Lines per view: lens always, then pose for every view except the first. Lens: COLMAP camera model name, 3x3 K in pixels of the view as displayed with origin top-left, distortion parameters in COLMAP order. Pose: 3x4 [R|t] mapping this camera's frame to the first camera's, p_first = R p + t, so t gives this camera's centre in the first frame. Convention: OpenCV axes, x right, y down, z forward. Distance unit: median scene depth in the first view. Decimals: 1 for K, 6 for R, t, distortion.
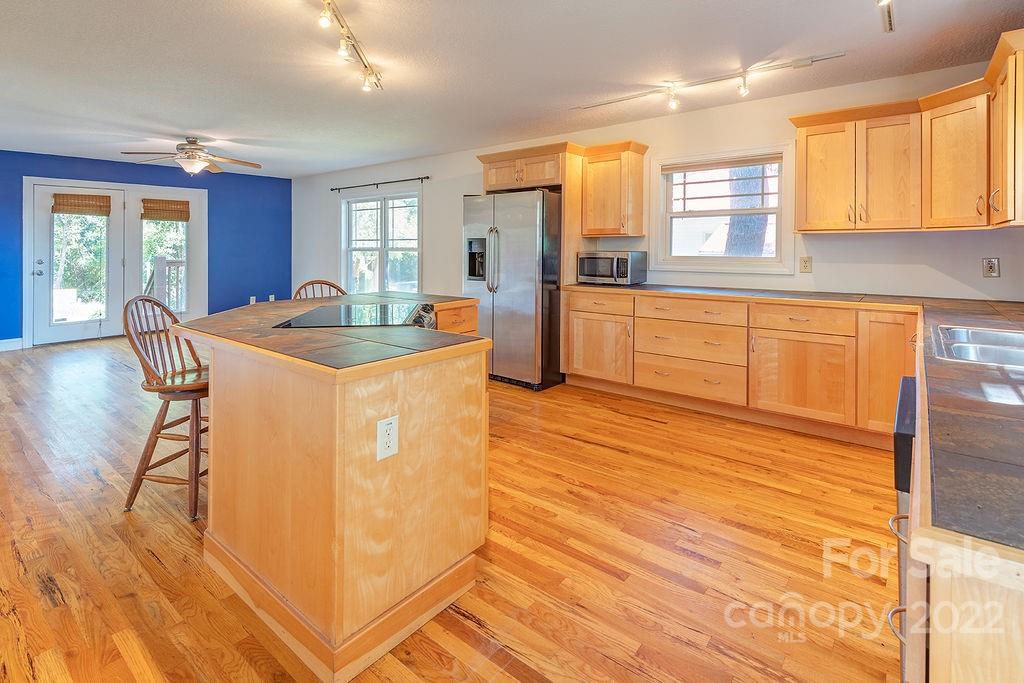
lens RADIAL K [[491.8, 0, 517.7], [0, 491.8, 241.5], [0, 0, 1]] dist [-0.000948, -0.000927]
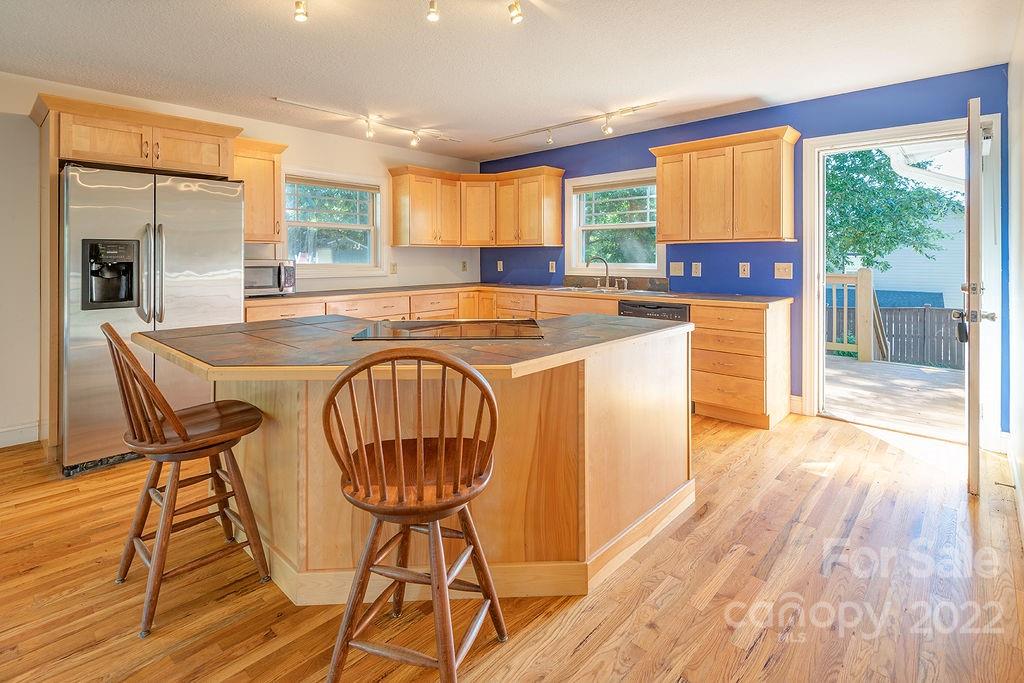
lens RADIAL K [[496.0, 0, 507.3], [0, 496.0, 249.1], [0, 0, 1]] dist [0.016755, -0.001273]
pose [[0.091342, 0.018043, 0.995656, -0.905383], [-0.012509, 0.999778, -0.016970, 0.014700], [-0.995741, -0.010905, 0.091548, 0.610991]]
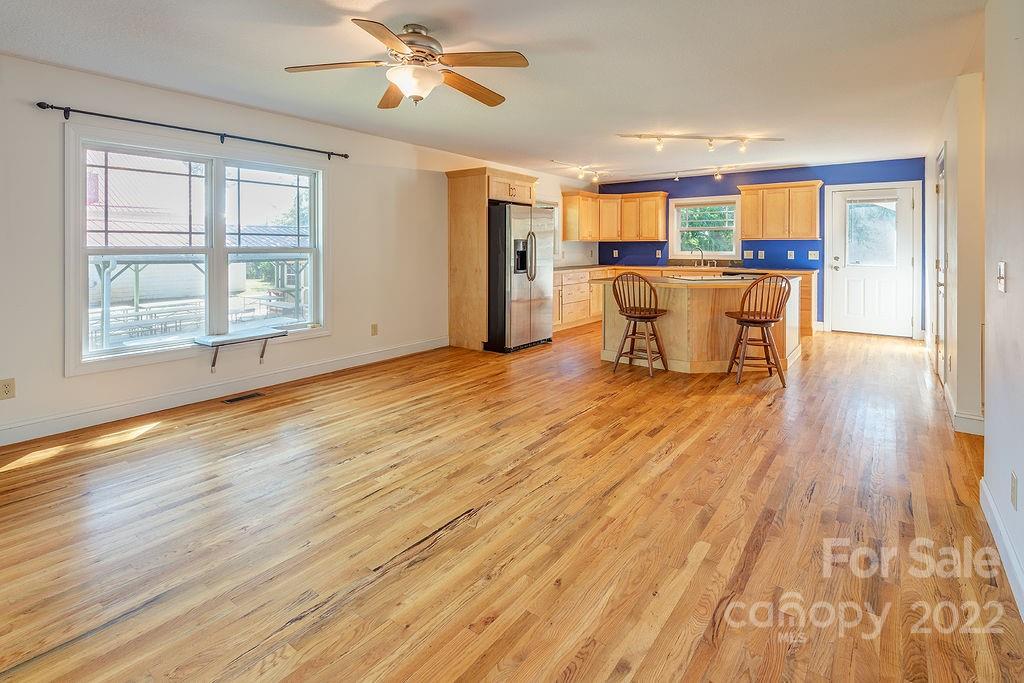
lens RADIAL K [[496.0, 0, 507.3], [0, 496.0, 249.1], [0, 0, 1]] dist [0.016755, -0.001273]
pose [[-0.013375, -0.004664, 0.999900, -1.836978], [-0.012603, 0.999910, 0.004495, 0.017156], [-0.999831, -0.012542, -0.013432, 1.431315]]
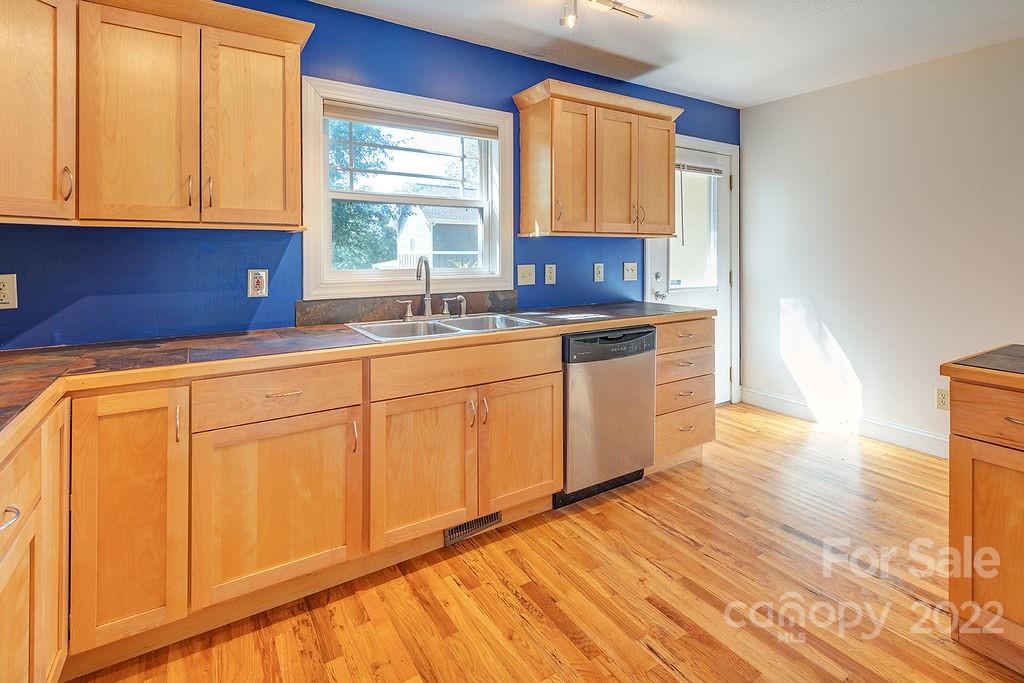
lens RADIAL K [[504.1, 0, 517.0], [0, 504.1, 247.3], [0, 0, 1]] dist [0.021242, -0.000135]
pose [[-0.949443, 0.000972, 0.313938, 0.194097], [-0.005210, 0.999809, -0.018850, 0.008308], [-0.313896, -0.019532, -0.949256, 1.133555]]
